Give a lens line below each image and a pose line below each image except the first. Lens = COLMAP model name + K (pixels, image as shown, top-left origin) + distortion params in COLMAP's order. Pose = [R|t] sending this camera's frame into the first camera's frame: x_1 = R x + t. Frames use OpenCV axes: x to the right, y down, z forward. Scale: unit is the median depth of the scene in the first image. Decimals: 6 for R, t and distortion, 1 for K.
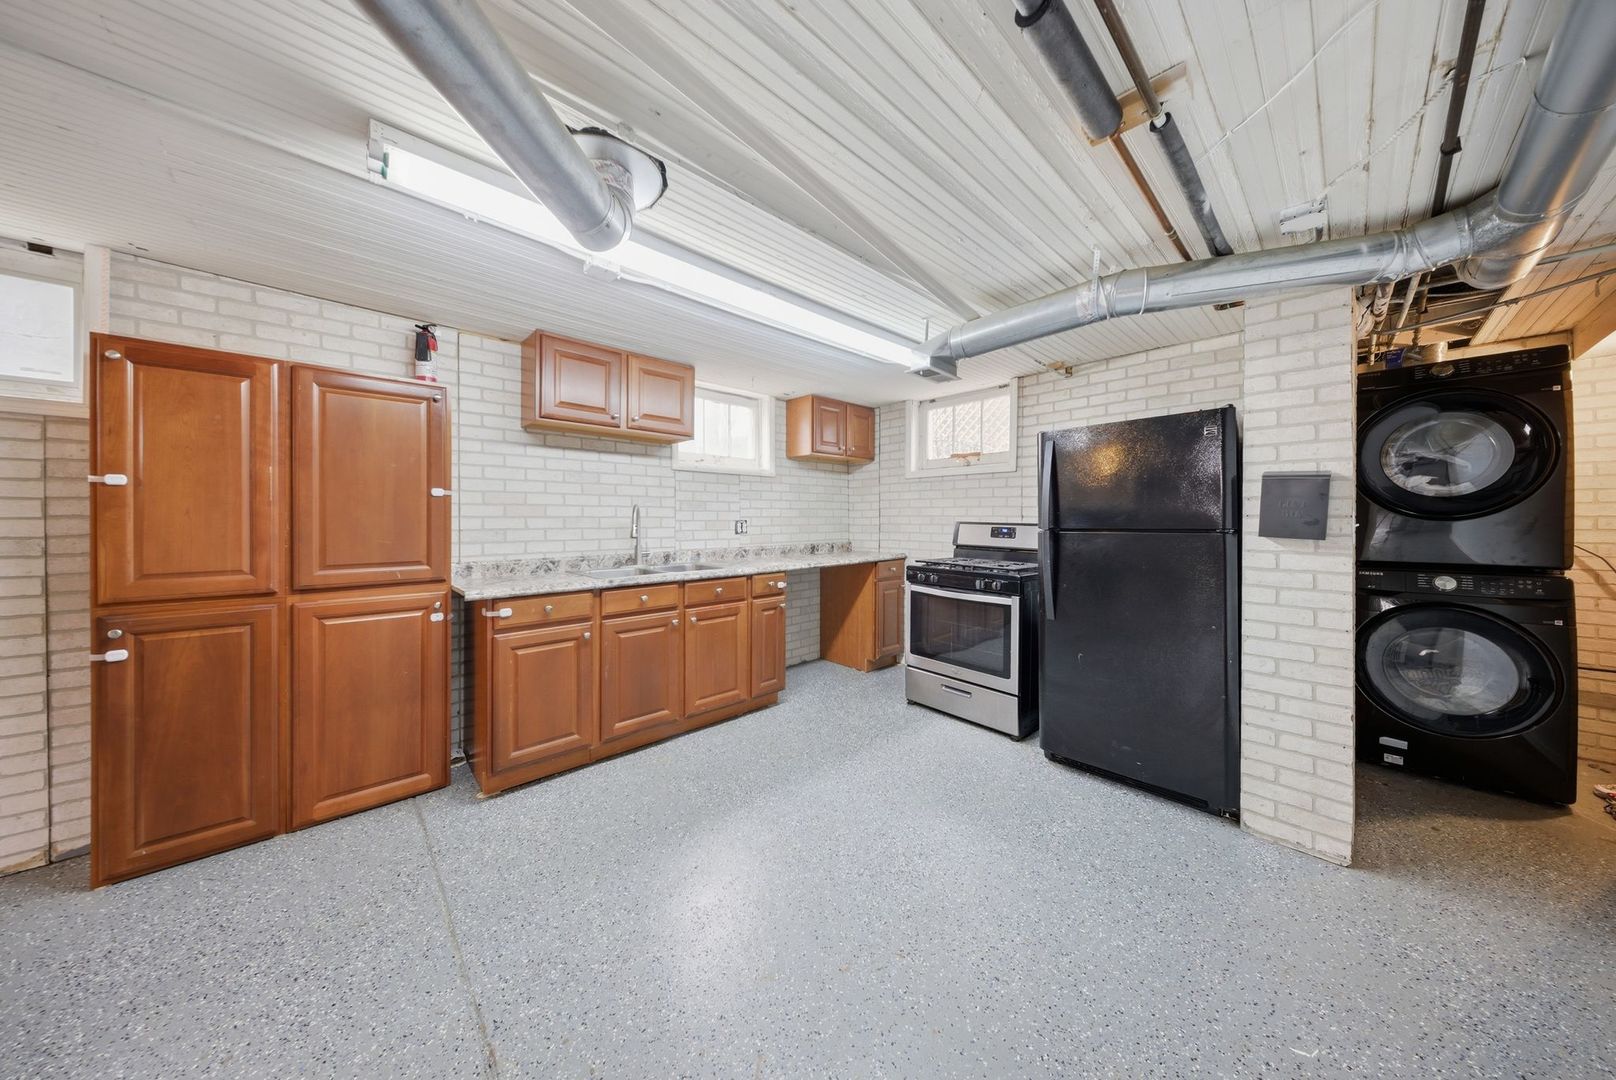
lens RADIAL K [[487.0, 0, 807.0], [0, 487.0, 521.5], [0, 0, 1]] dist [-0.006167, -0.000054]
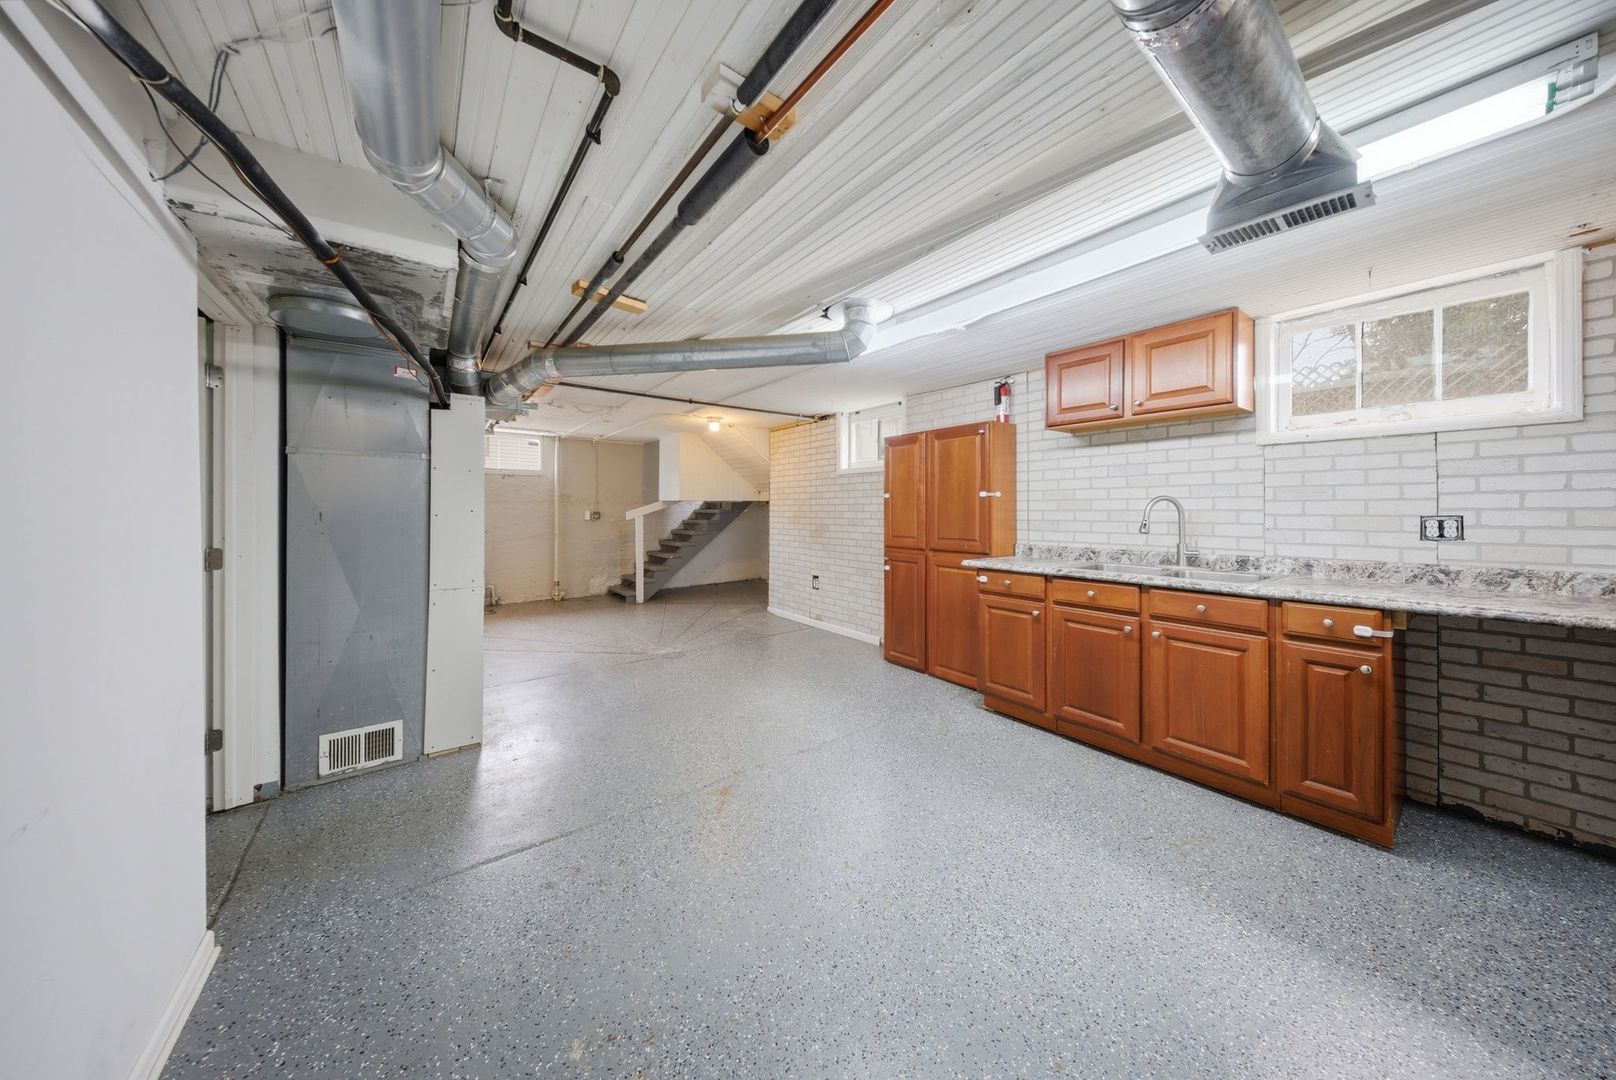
lens RADIAL K [[508.2, 0, 807.4], [0, 508.2, 509.2], [0, 0, 1]] dist [-0.000029, -0.000013]
pose [[-0.089390, -0.003122, -0.995992, 0.676616], [-0.004707, 0.999985, -0.002712, -0.006001], [0.995986, 0.004446, -0.089403, 0.477542]]
